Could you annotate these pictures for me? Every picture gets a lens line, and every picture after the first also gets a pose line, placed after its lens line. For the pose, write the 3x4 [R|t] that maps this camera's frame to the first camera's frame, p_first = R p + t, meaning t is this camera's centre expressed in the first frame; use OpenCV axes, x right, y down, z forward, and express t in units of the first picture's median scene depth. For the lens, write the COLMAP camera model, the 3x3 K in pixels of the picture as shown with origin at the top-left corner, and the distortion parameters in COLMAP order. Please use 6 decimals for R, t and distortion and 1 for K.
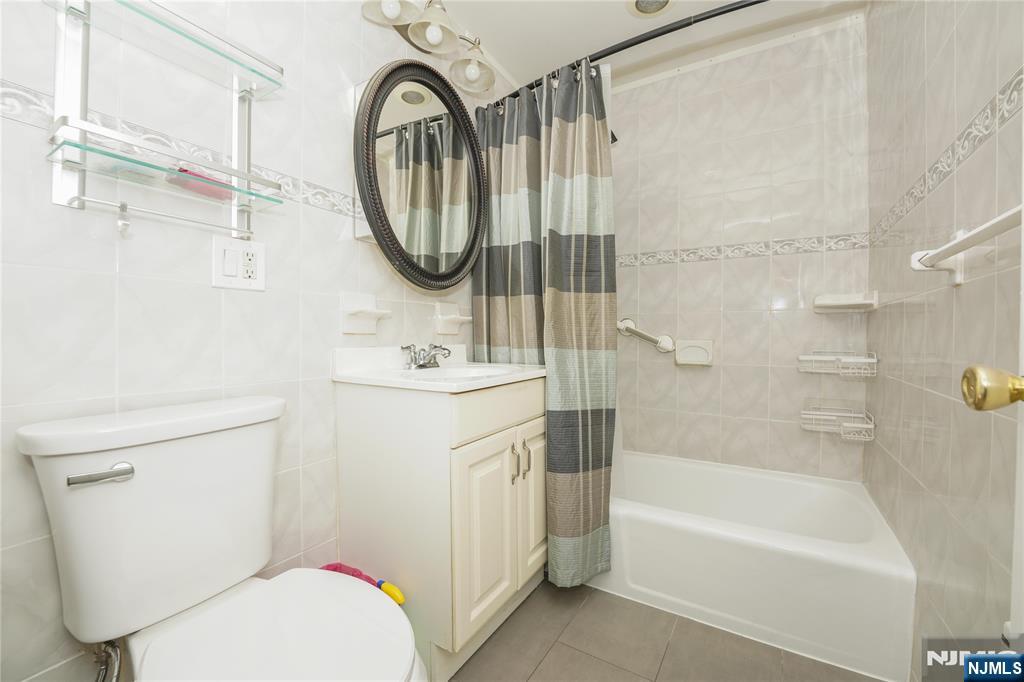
lens RADIAL K [[413.8, 0, 514.4], [0, 413.8, 340.0], [0, 0, 1]] dist [-0.027521, 0.002836]
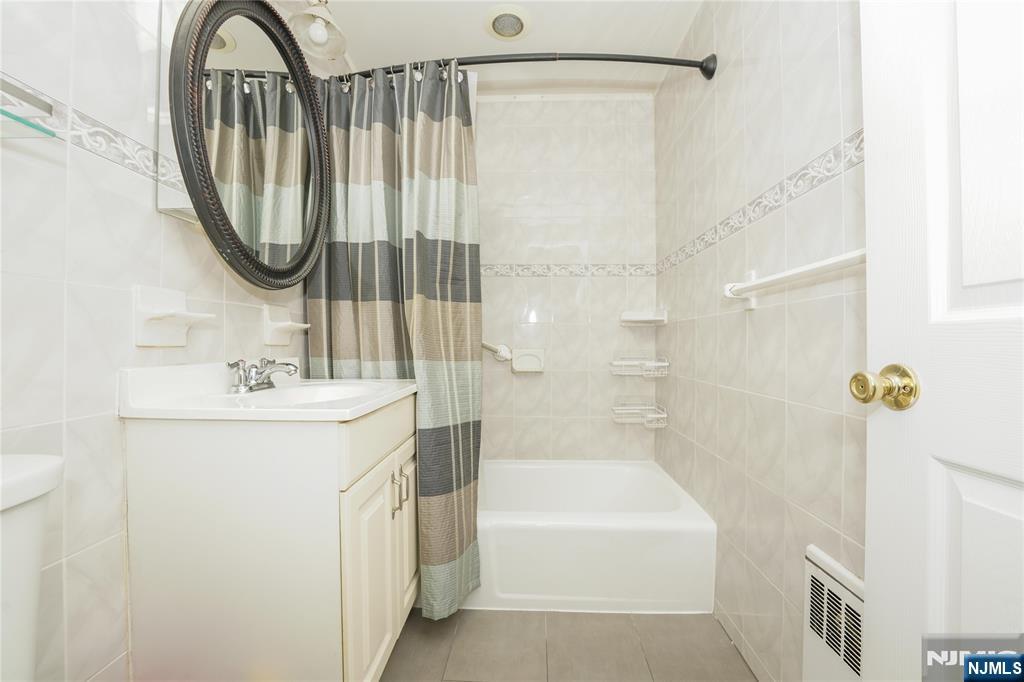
lens RADIAL K [[413.8, 0, 514.4], [0, 413.8, 340.0], [0, 0, 1]] dist [-0.027521, 0.002836]
pose [[0.871950, 0.000533, 0.489594, -0.170002], [0.007735, 0.999860, -0.014865, -0.010019], [-0.489533, 0.016748, 0.871824, 0.095262]]
